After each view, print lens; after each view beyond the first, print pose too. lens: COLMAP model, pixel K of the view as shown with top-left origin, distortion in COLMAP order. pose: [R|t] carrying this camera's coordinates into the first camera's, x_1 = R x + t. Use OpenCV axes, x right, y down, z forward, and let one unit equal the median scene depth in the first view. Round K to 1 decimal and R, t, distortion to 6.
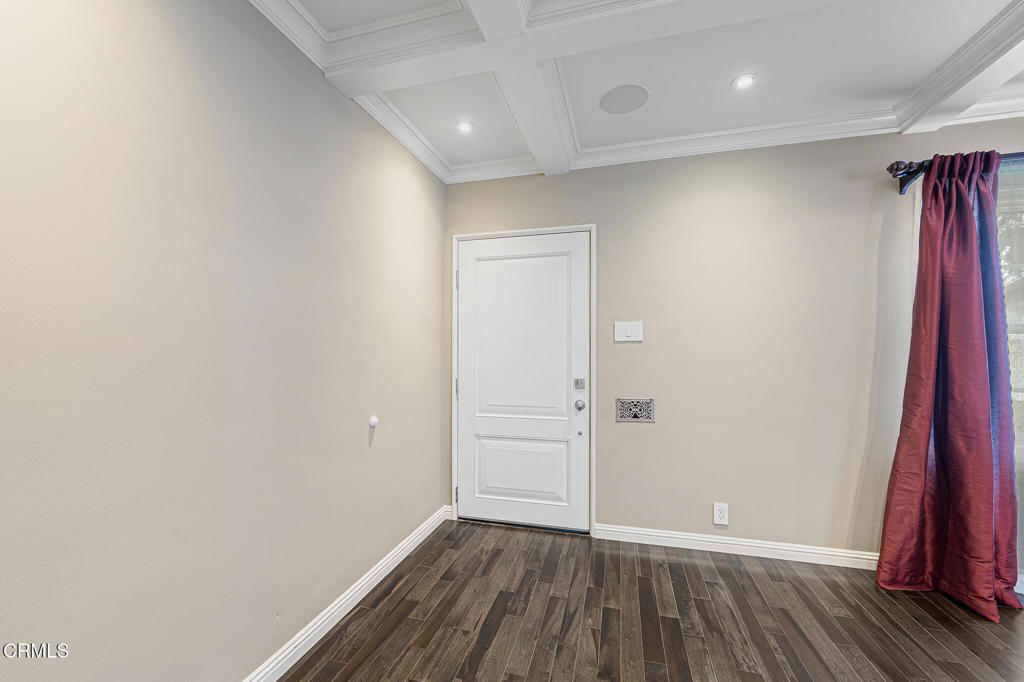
lens RADIAL K [[404.2, 0, 498.6], [0, 404.2, 352.0], [0, 0, 1]] dist [-0.002215, -0.000580]
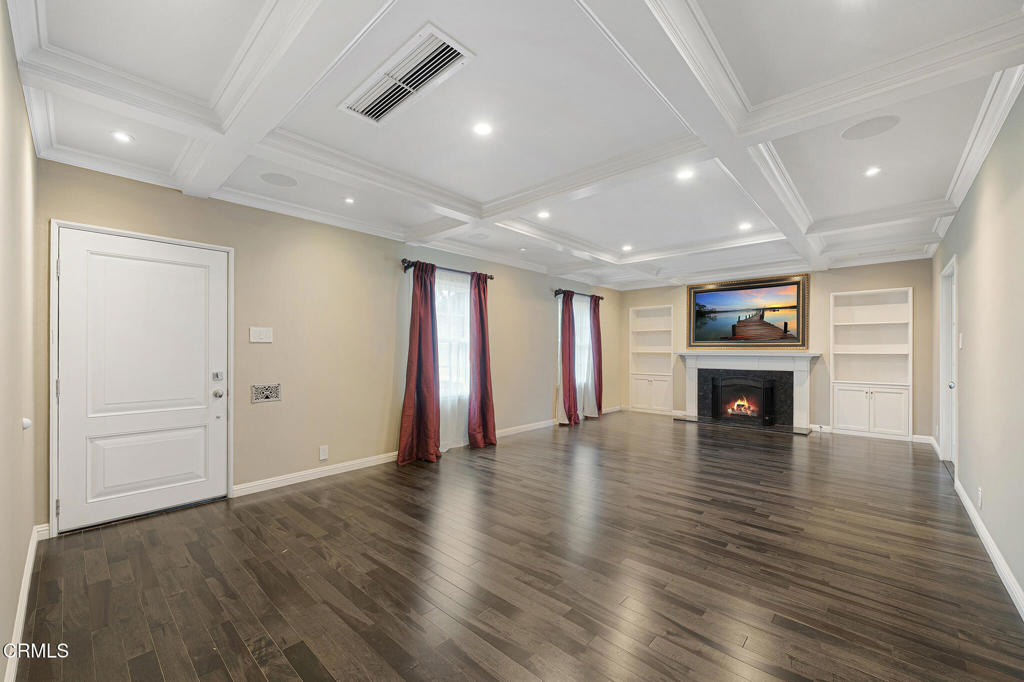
lens RADIAL K [[404.2, 0, 507.5], [0, 404.2, 350.8], [0, 0, 1]] dist [-0.002215, -0.000580]
pose [[0.458529, -0.002506, 0.888676, -0.501047], [-0.003413, 0.999984, 0.004581, -0.006793], [-0.888673, -0.005134, 0.458513, -0.344816]]
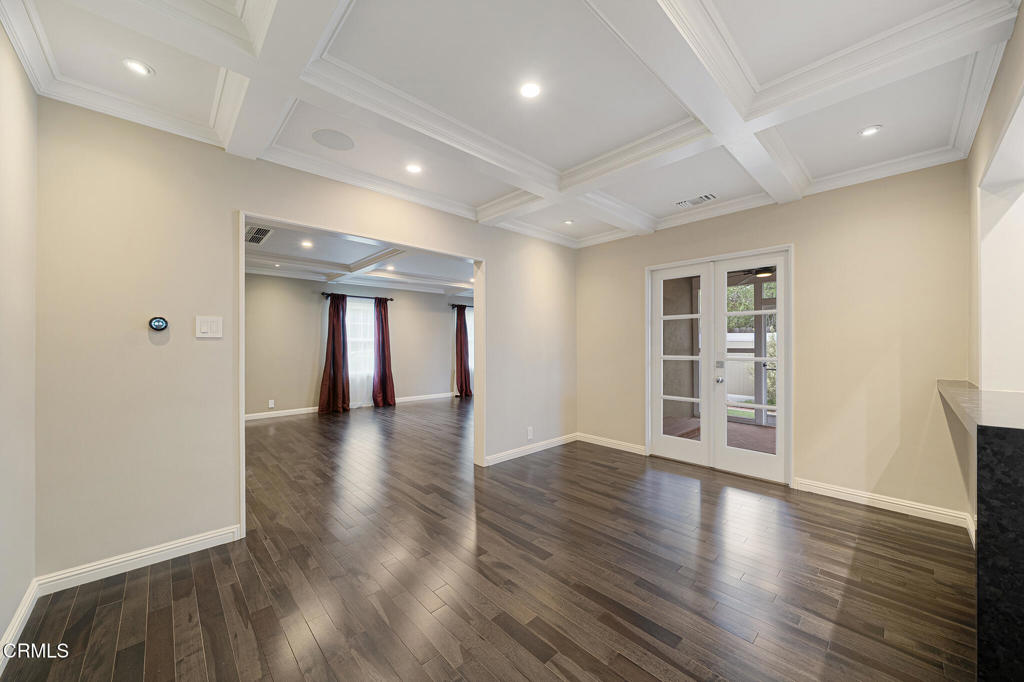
lens RADIAL K [[373.8, 0, 510.7], [0, 373.8, 342.6], [0, 0, 1]] dist [-0.002198, 0.000093]
pose [[0.517016, 0.000805, 0.855975, -0.782822], [0.003345, 0.999990, -0.002961, -0.013459], [-0.855969, 0.004394, 0.517008, -1.706436]]
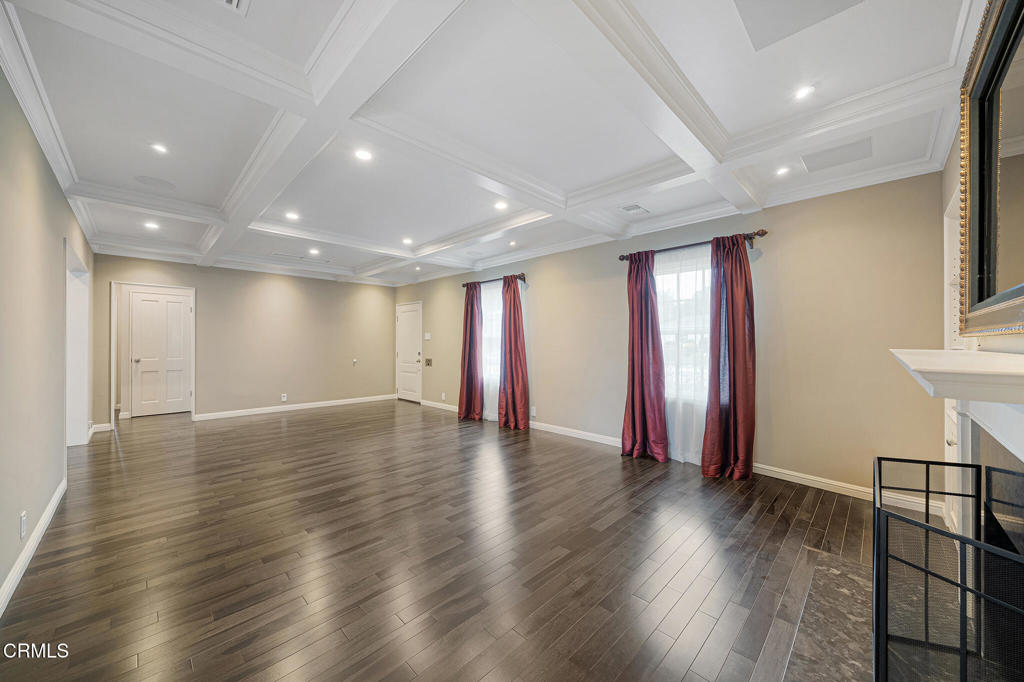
lens RADIAL K [[373.8, 0, 512.6], [0, 373.8, 342.6], [0, 0, 1]] dist [-0.002198, 0.000093]
pose [[0.872866, -0.001006, -0.487959, 2.263244], [0.000201, 0.999999, -0.001703, 0.001247], [0.487960, 0.001388, 0.872865, -1.137261]]
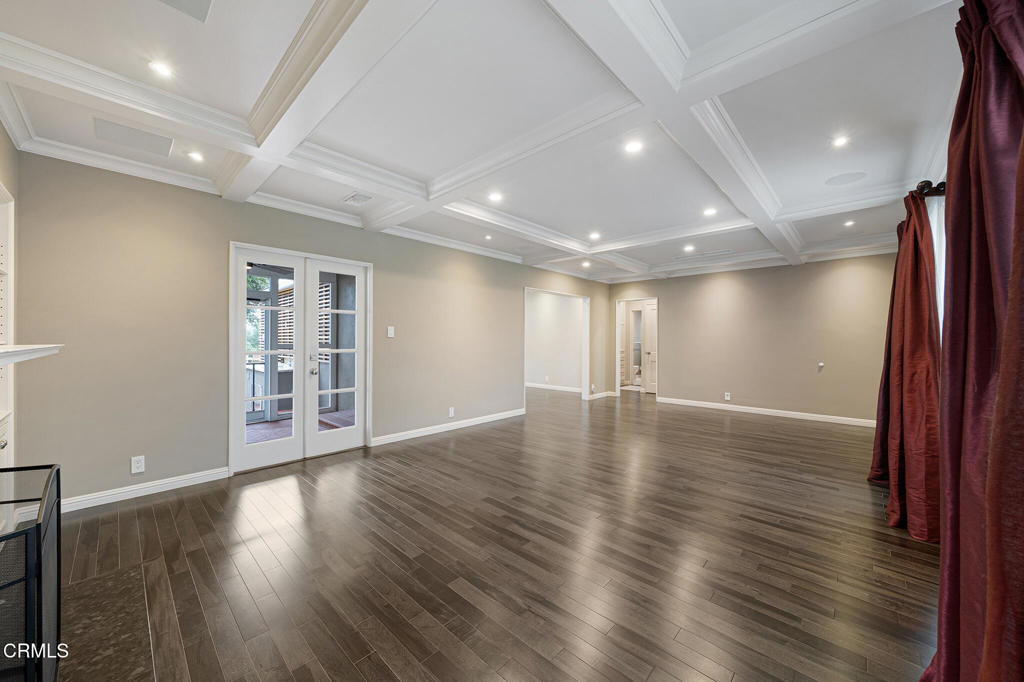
lens RADIAL K [[373.8, 0, 502.2], [0, 373.8, 337.2], [0, 0, 1]] dist [-0.002198, 0.000093]
pose [[-0.485818, -0.008355, -0.874020, 2.576632], [-0.001766, 0.999962, -0.008577, 0.001519], [0.874058, -0.002624, -0.485814, 0.221485]]
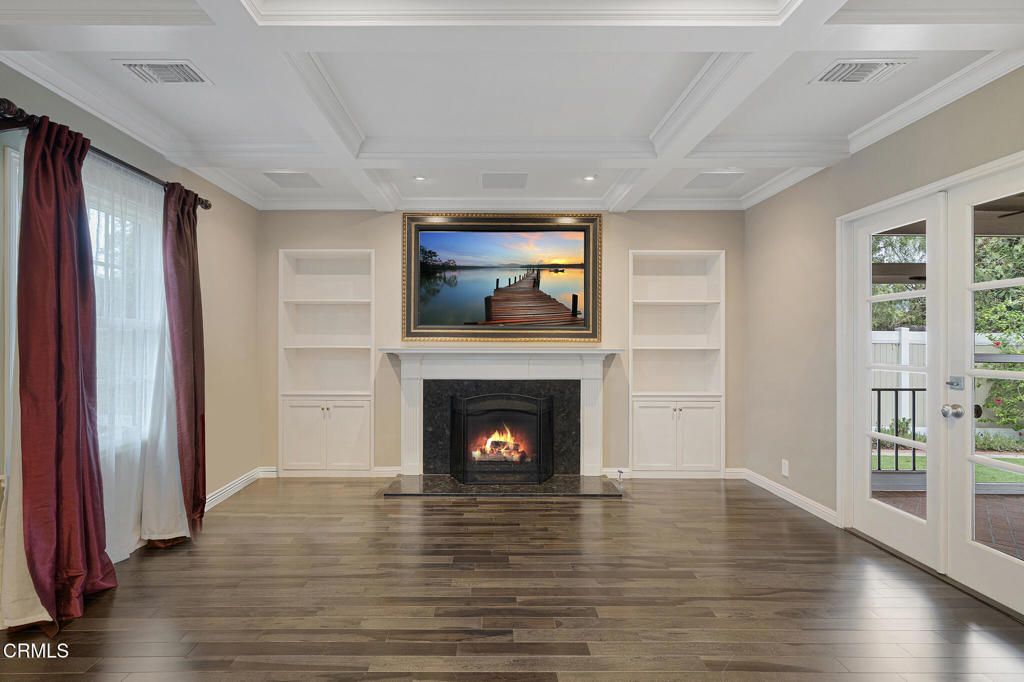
lens RADIAL K [[458.1, 0, 492.1], [0, 458.1, 347.9], [0, 0, 1]] dist [-0.012264, -0.000007]
pose [[-0.272039, -0.010164, 0.962233, 1.004175], [-0.004863, 0.999946, 0.009188, -0.002729], [-0.962274, -0.002180, -0.272074, -0.026003]]
